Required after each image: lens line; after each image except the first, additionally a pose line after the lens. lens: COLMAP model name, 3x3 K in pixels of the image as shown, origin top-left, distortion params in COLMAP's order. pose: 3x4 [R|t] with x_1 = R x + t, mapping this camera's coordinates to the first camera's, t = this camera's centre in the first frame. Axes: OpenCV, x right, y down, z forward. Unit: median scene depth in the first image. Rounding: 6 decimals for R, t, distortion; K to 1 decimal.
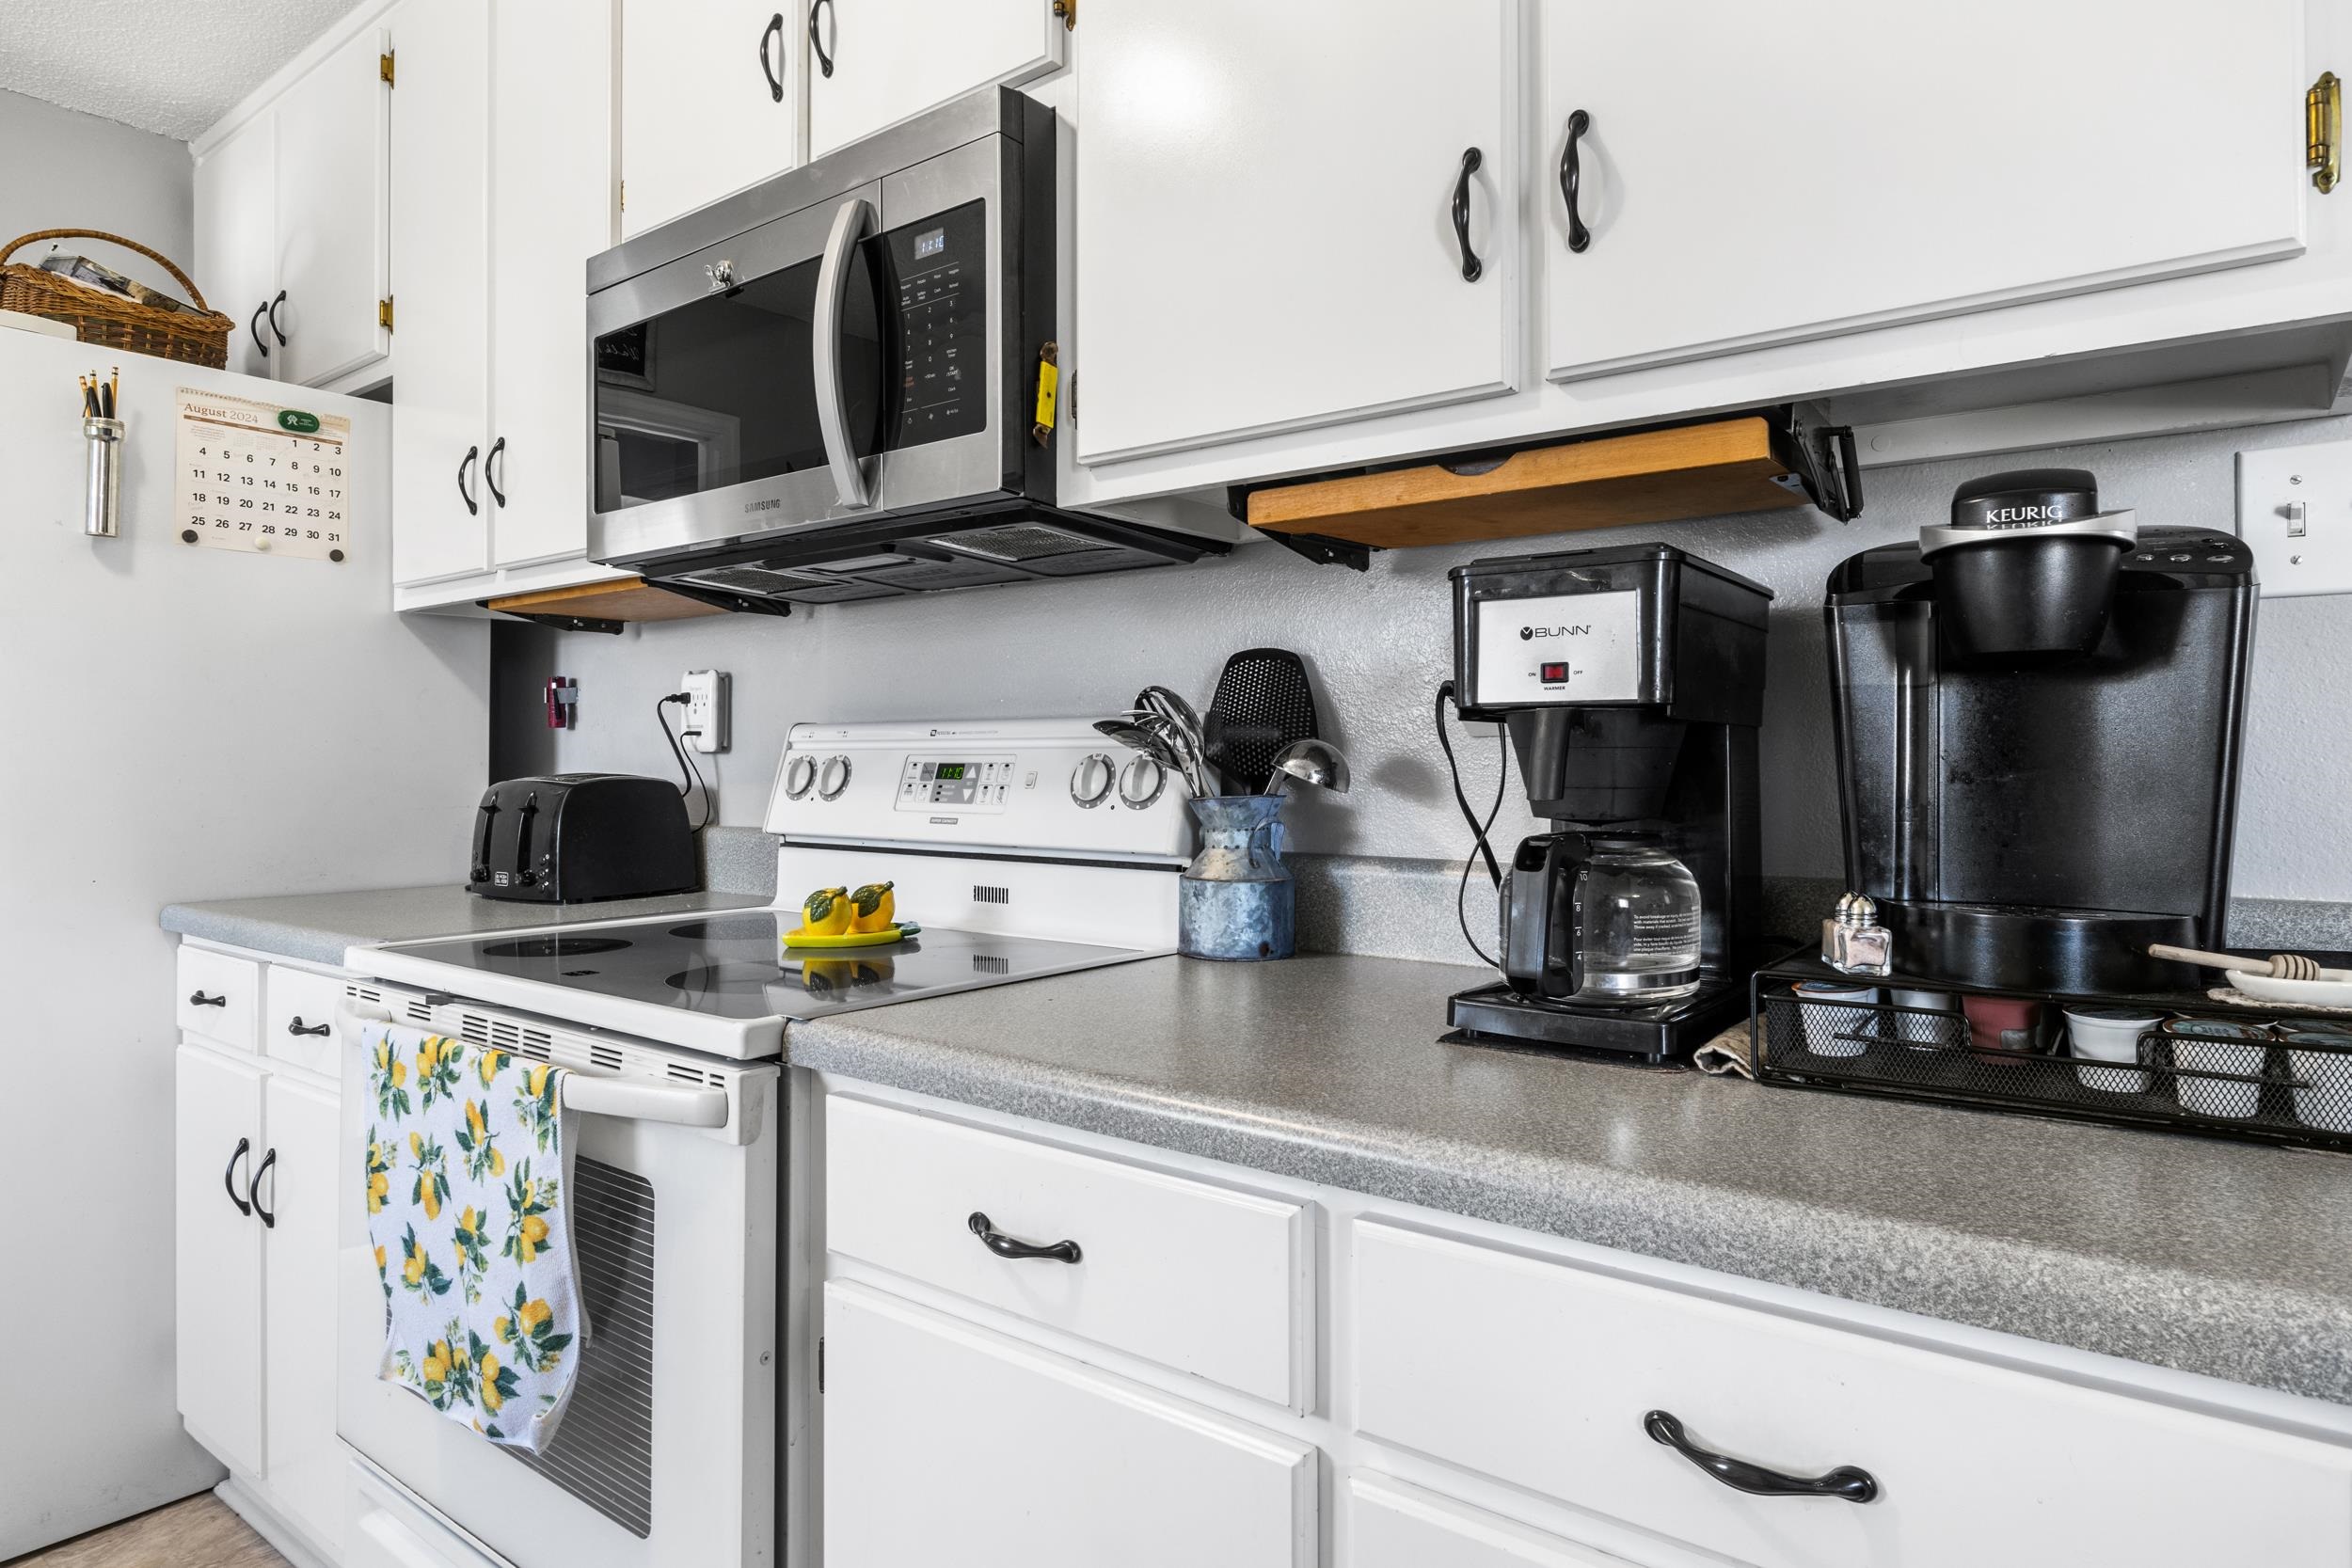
lens RADIAL K [[1357.1, 0, 1185.3], [0, 1357.1, 764.8], [0, 0, 1]] dist [-0.004824, -0.002017]
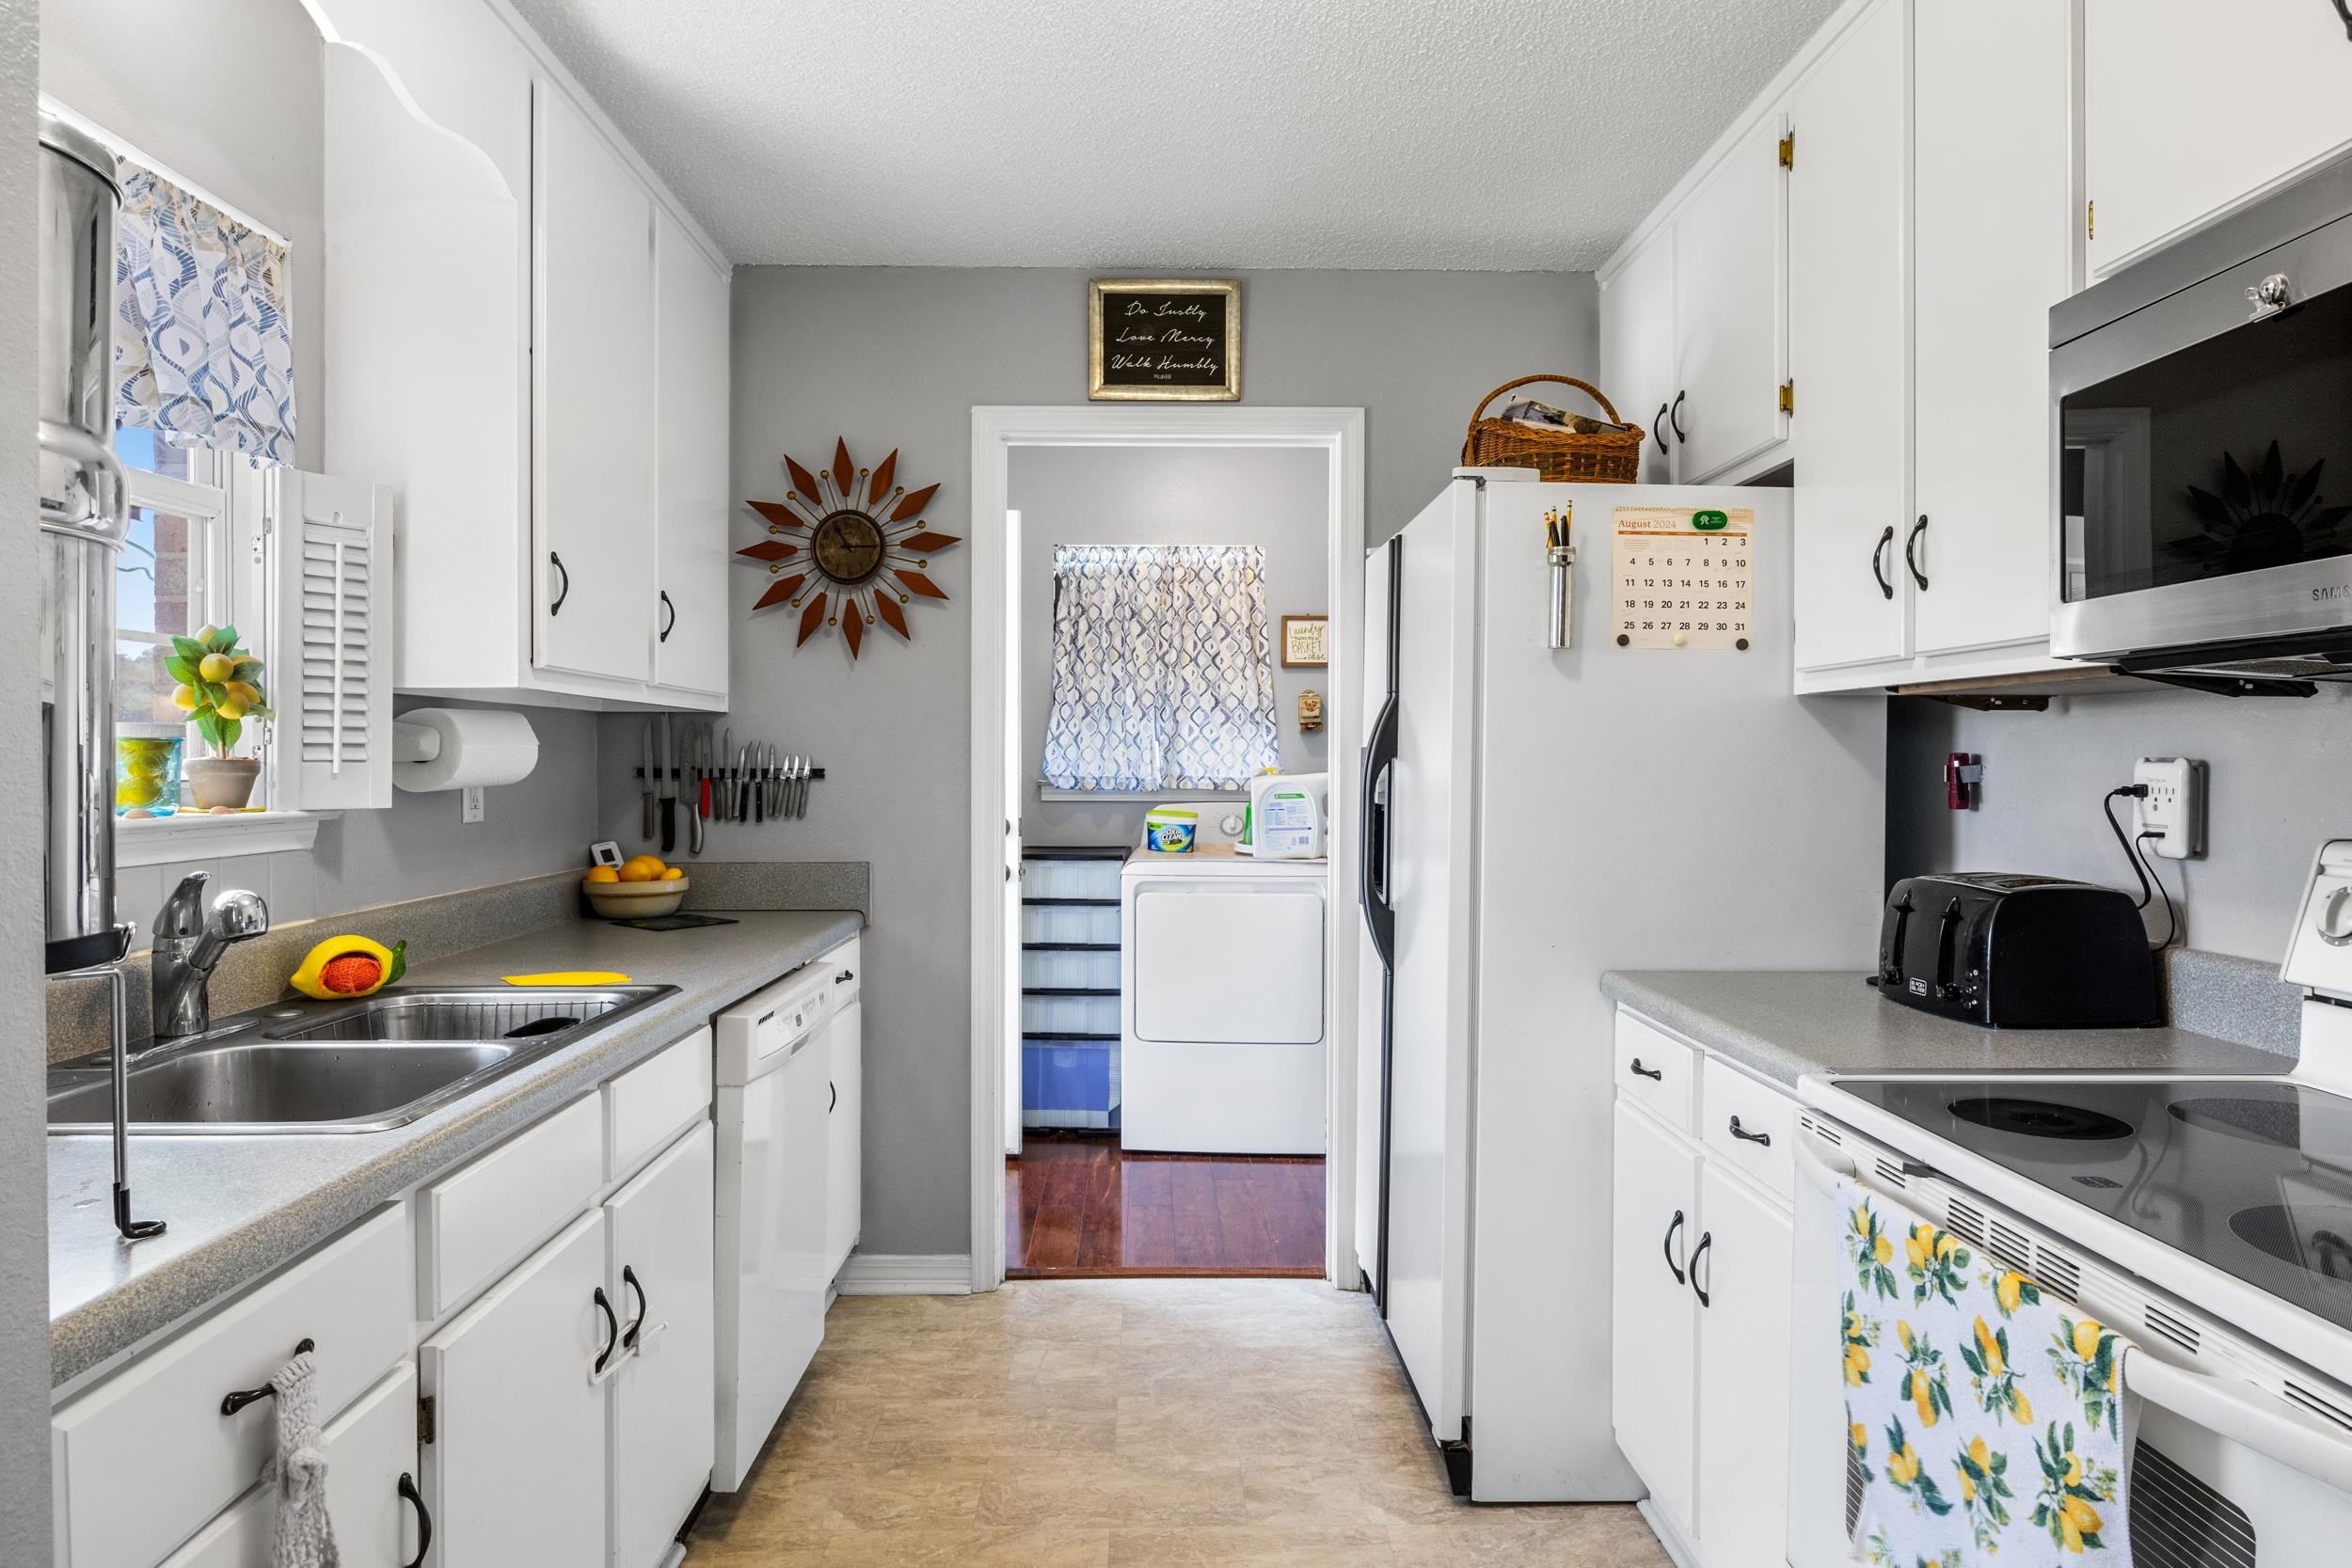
lens RADIAL K [[1357.1, 0, 1185.5], [0, 1357.1, 786.5], [0, 0, 1]] dist [-0.004824, -0.002017]
pose [[0.627392, 0.012788, -0.778599, -0.093856], [-0.003752, 0.999903, 0.013399, -0.064572], [0.778695, -0.005486, 0.627379, 0.017980]]
